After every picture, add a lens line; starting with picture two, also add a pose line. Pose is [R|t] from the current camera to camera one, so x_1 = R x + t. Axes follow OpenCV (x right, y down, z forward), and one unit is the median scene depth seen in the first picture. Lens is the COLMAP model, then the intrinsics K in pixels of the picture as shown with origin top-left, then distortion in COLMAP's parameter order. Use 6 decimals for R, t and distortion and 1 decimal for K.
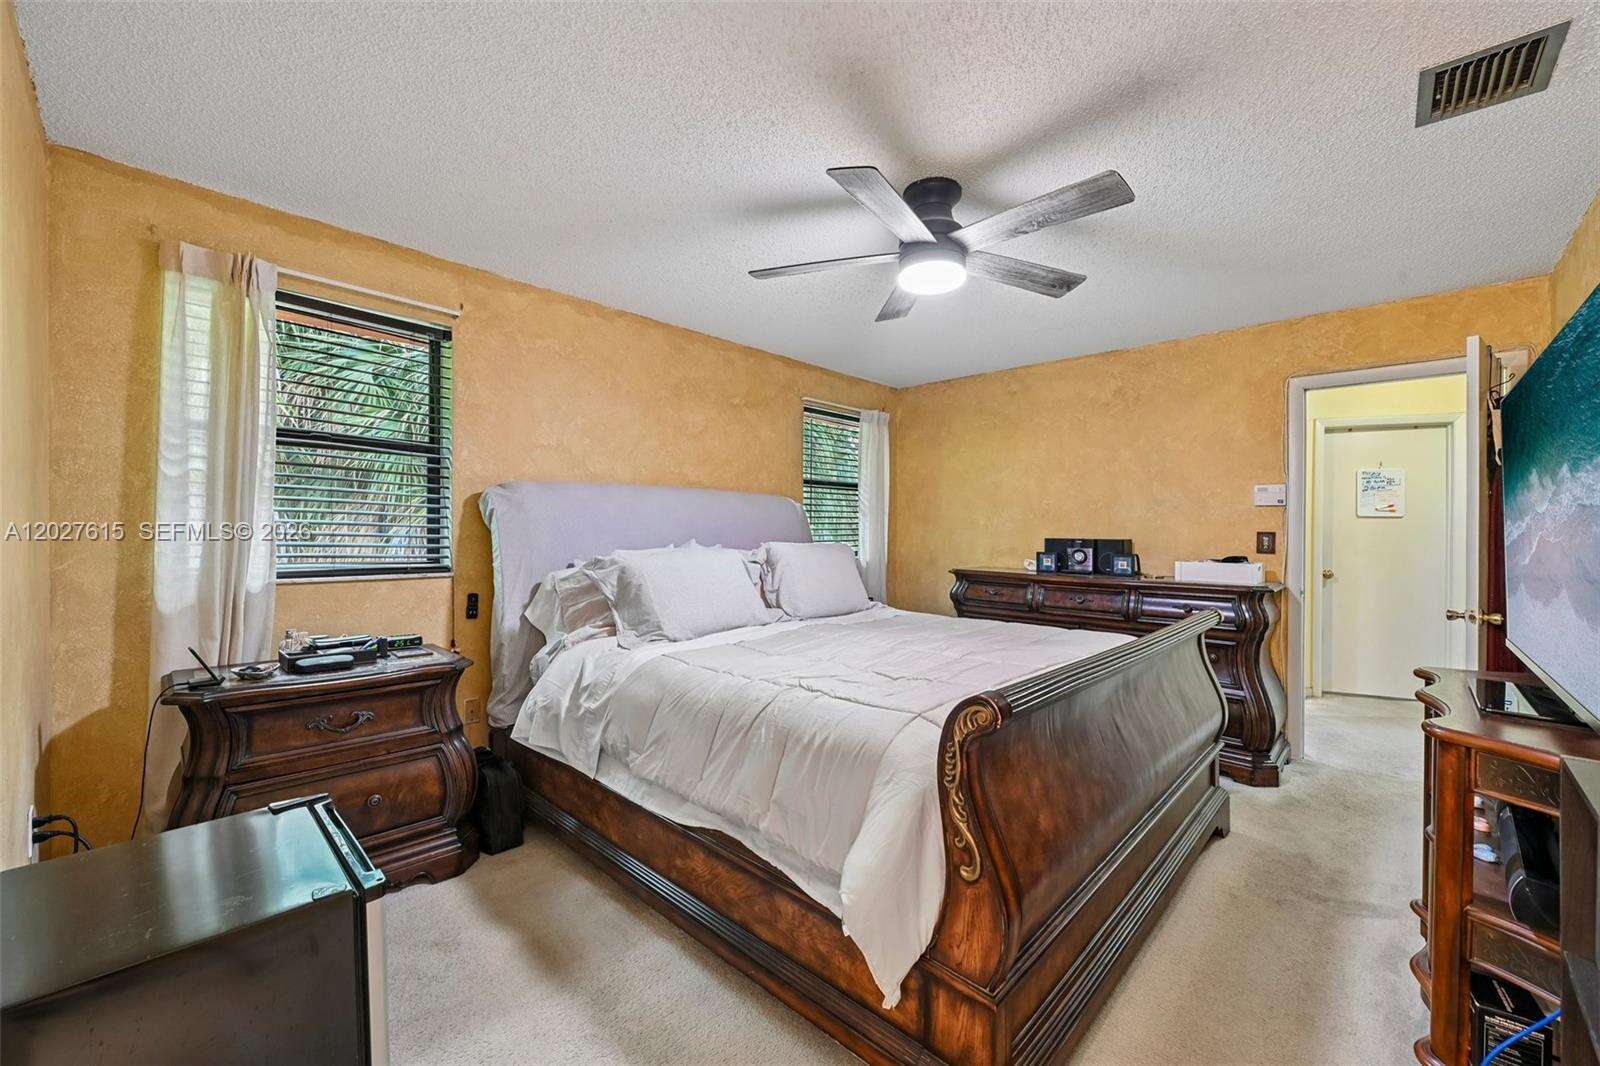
lens RADIAL K [[636.0, 0, 793.0], [0, 636.0, 525.2], [0, 0, 1]] dist [-0.002646, -0.000048]
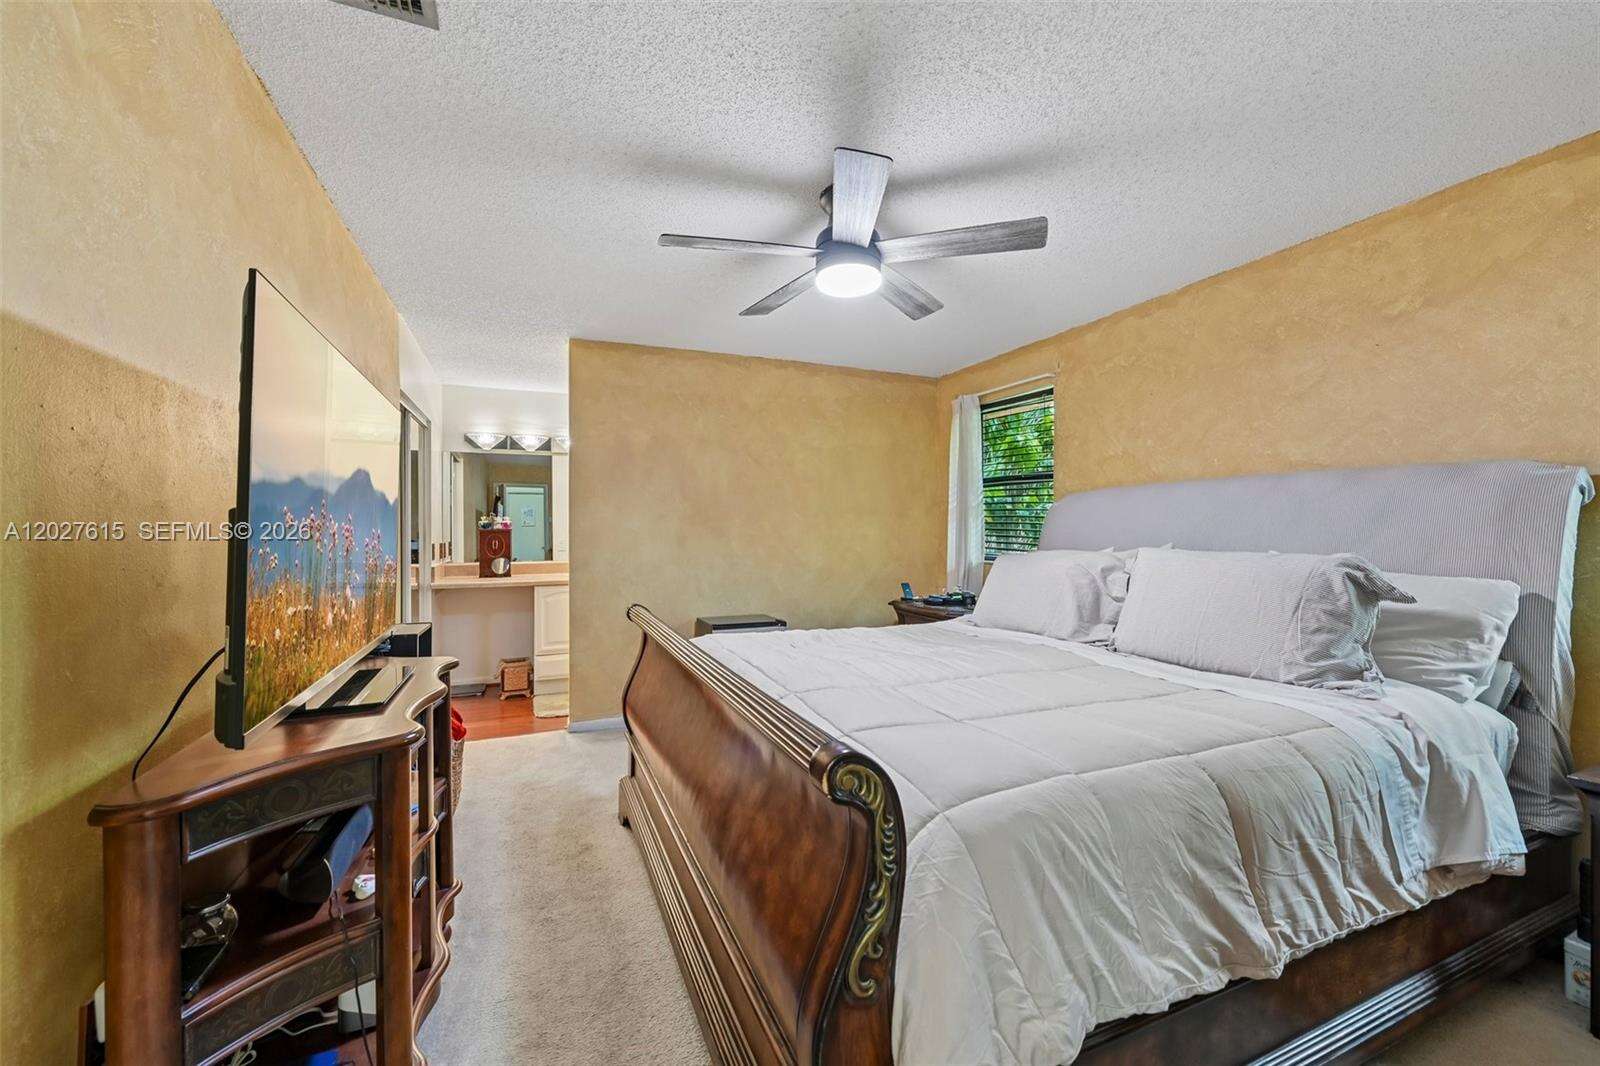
lens RADIAL K [[636.0, 0, 793.0], [0, 636.0, 525.2], [0, 0, 1]] dist [-0.002646, -0.000048]
pose [[-0.402458, -0.016447, -0.915291, 0.688532], [0.002028, 0.999820, -0.018857, 0.012674], [0.915436, -0.009446, -0.402352, 0.761559]]
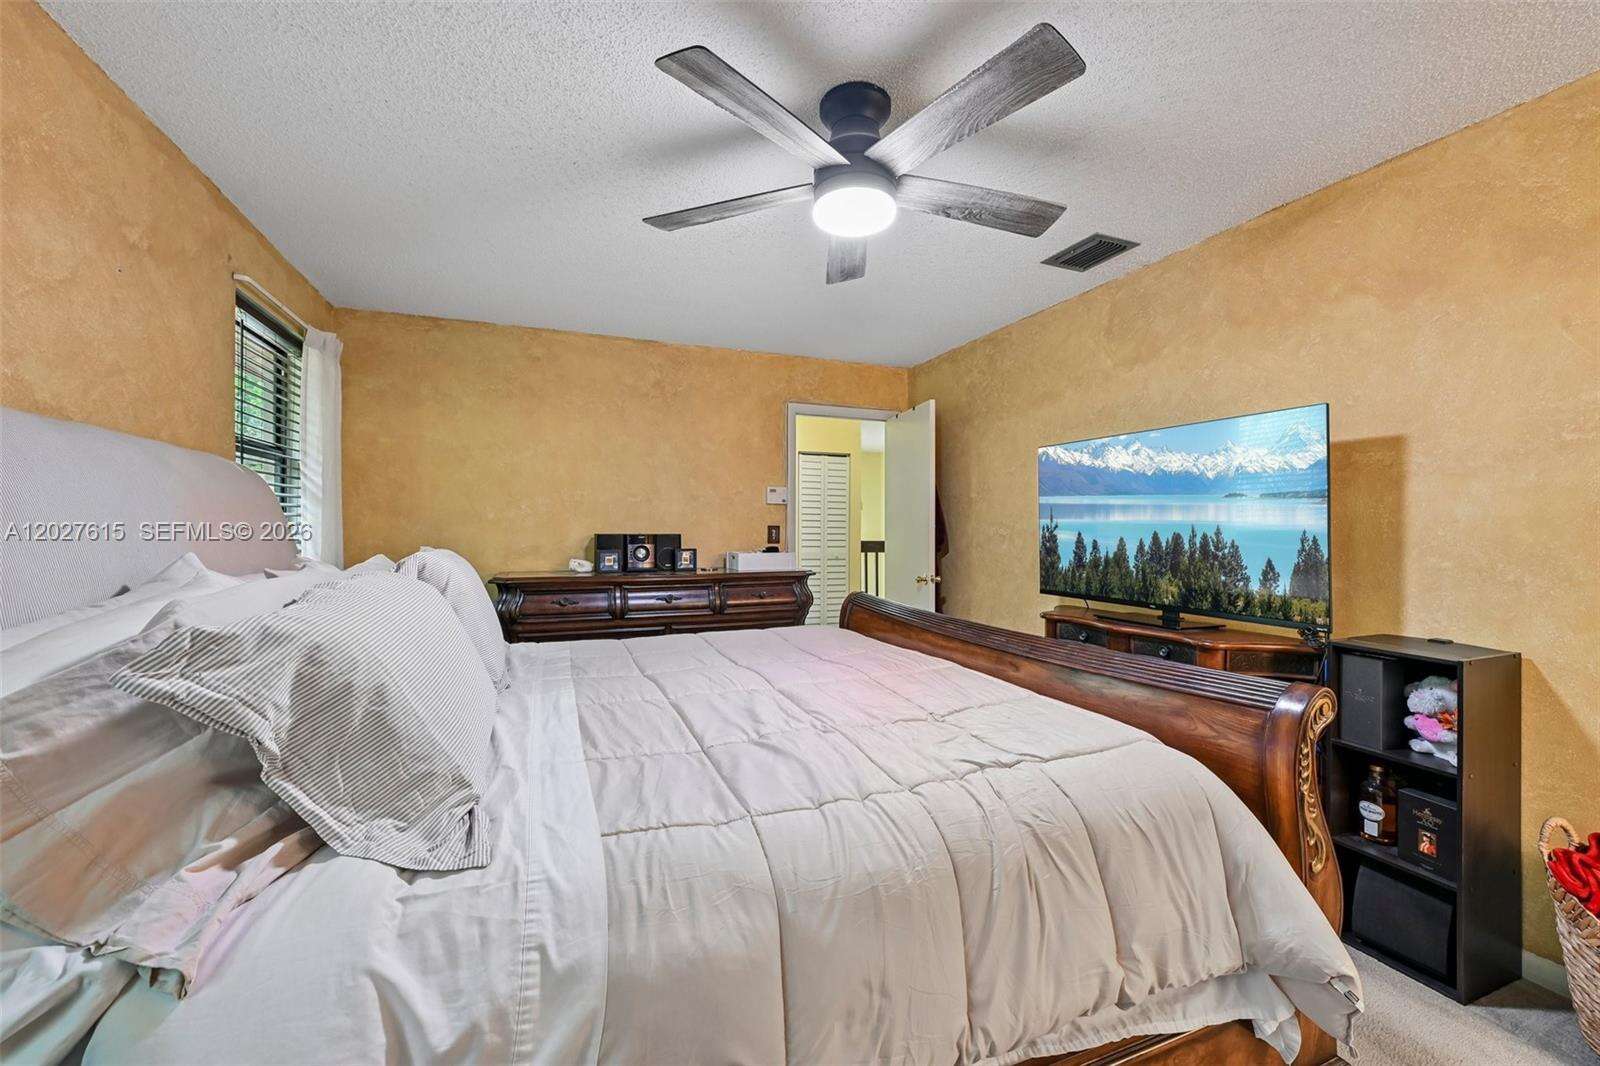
lens RADIAL K [[636.0, 0, 793.0], [0, 636.0, 525.2], [0, 0, 1]] dist [-0.002646, -0.000048]
pose [[0.414950, -0.006937, 0.909818, -0.314253], [-0.004388, 0.999944, 0.009625, -0.002042], [-0.909834, -0.007987, 0.414896, 0.422838]]
